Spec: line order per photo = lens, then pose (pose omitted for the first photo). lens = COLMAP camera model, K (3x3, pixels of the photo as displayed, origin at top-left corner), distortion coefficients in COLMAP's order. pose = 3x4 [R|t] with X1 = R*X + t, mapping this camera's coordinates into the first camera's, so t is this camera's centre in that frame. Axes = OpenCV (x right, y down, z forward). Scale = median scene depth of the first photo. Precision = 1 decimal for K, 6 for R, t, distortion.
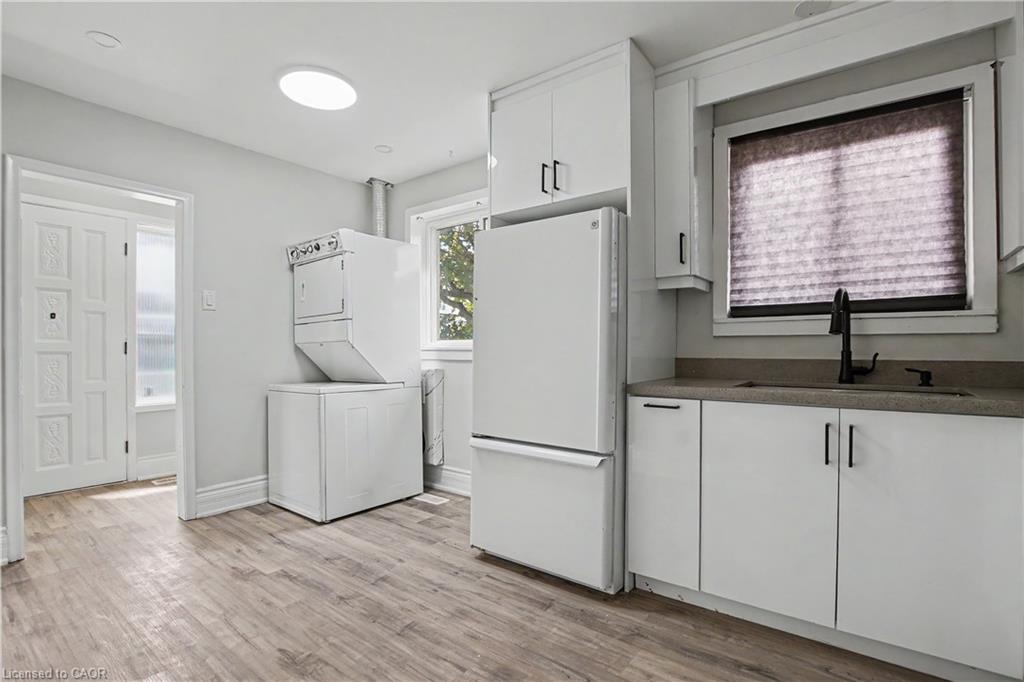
lens RADIAL K [[478.1, 0, 514.2], [0, 478.1, 345.8], [0, 0, 1]] dist [-0.030575, 0.001260]
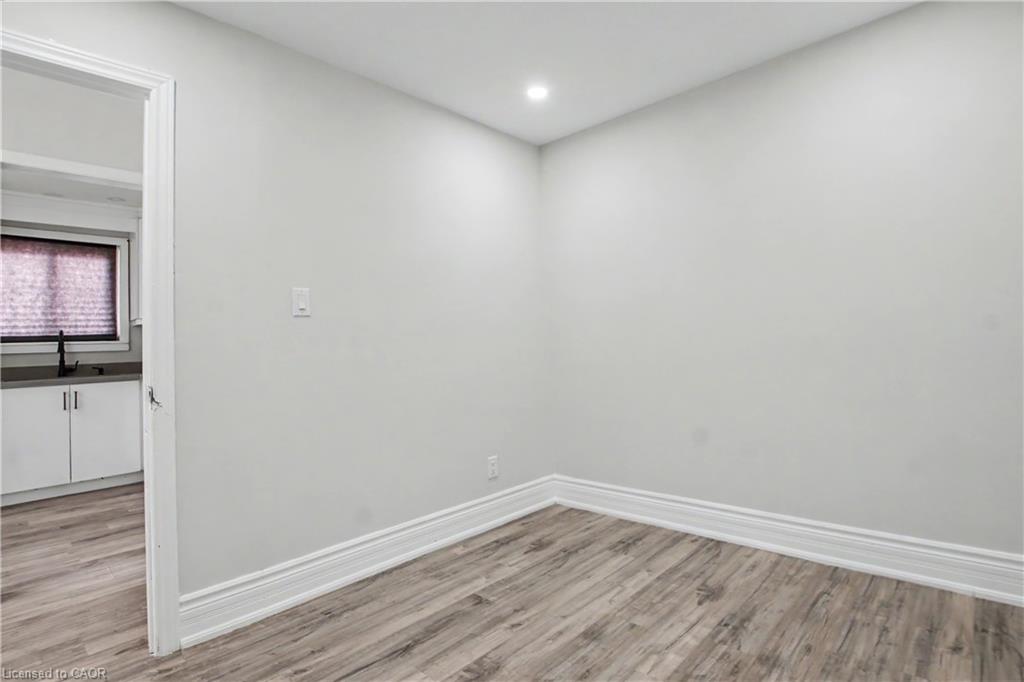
lens RADIAL K [[502.4, 0, 481.5], [0, 502.4, 329.4], [0, 0, 1]] dist [0.001352, 0.000344]
pose [[0.141800, 0.023542, 0.989615, -1.188761], [0.031563, 0.999101, -0.028290, -0.005101], [-0.989392, 0.035247, 0.140930, -1.096814]]
